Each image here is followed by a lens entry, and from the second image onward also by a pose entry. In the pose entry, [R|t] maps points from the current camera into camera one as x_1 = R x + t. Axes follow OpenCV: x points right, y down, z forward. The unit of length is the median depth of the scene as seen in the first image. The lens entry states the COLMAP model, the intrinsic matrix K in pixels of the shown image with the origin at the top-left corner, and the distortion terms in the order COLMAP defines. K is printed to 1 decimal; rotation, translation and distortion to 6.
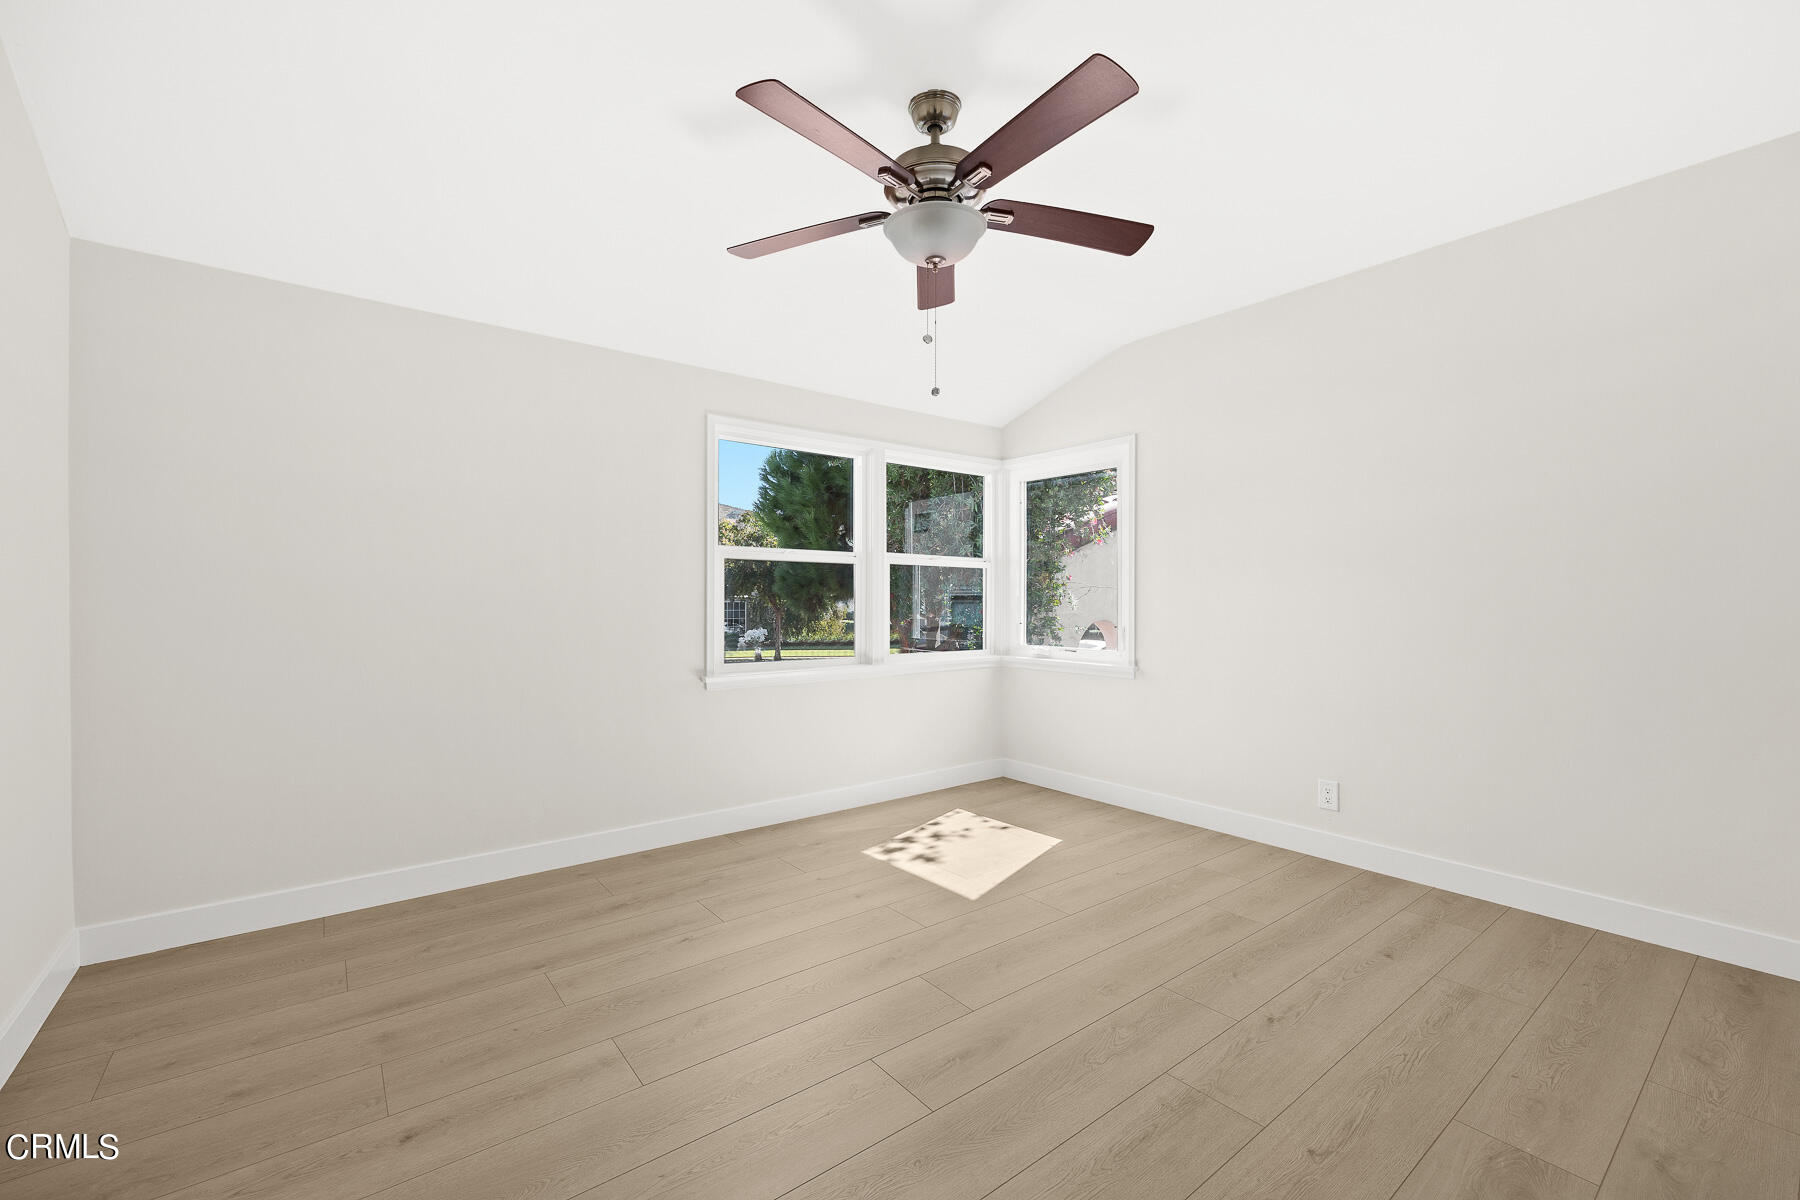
lens RADIAL K [[718.5, 0, 900.0], [0, 718.5, 600.0], [0, 0, 1]] dist [0.000068, -0.000078]
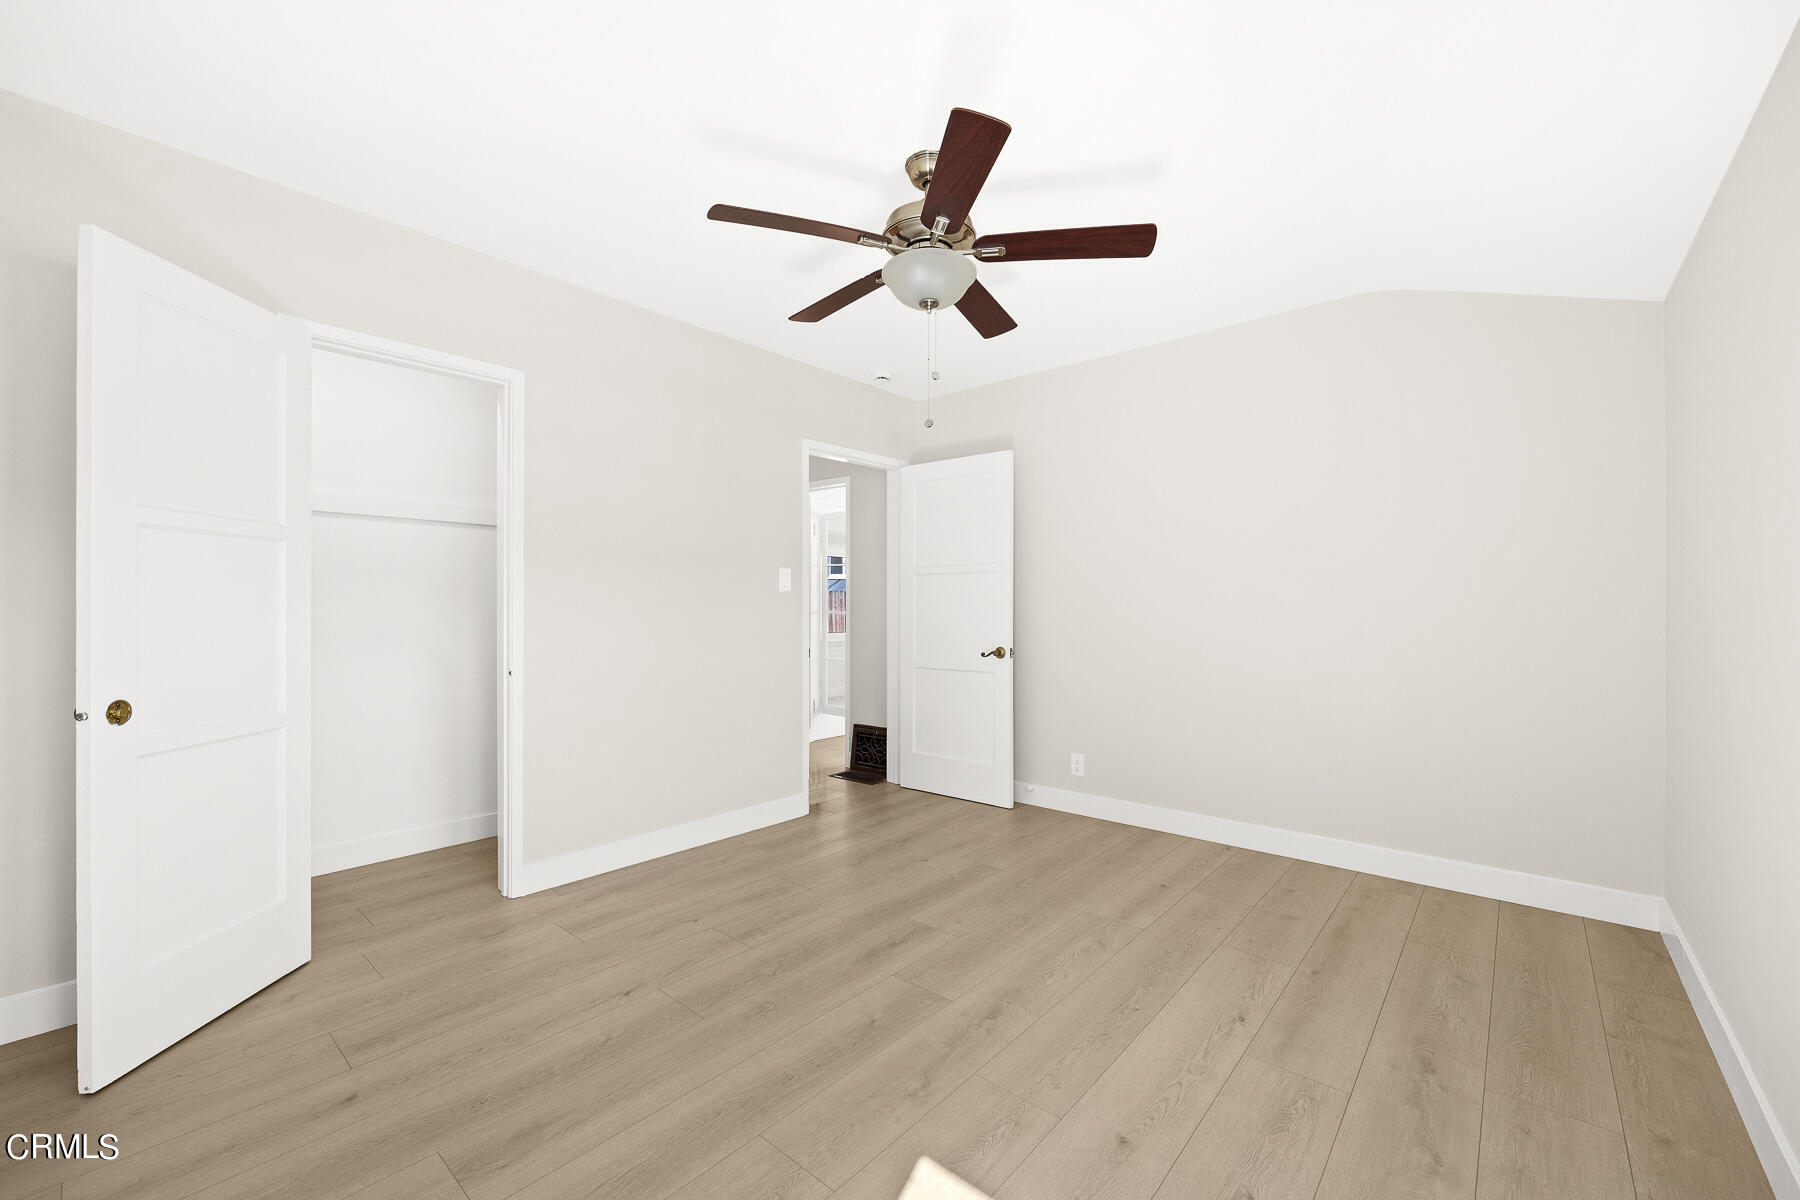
lens RADIAL K [[718.5, 0, 900.0], [0, 718.5, 600.0], [0, 0, 1]] dist [0.000068, -0.000078]
pose [[-0.980401, -0.002928, -0.196989, 0.283727], [-0.000248, 0.999907, -0.013630, -0.006942], [0.197011, -0.013314, -0.980311, 1.906946]]
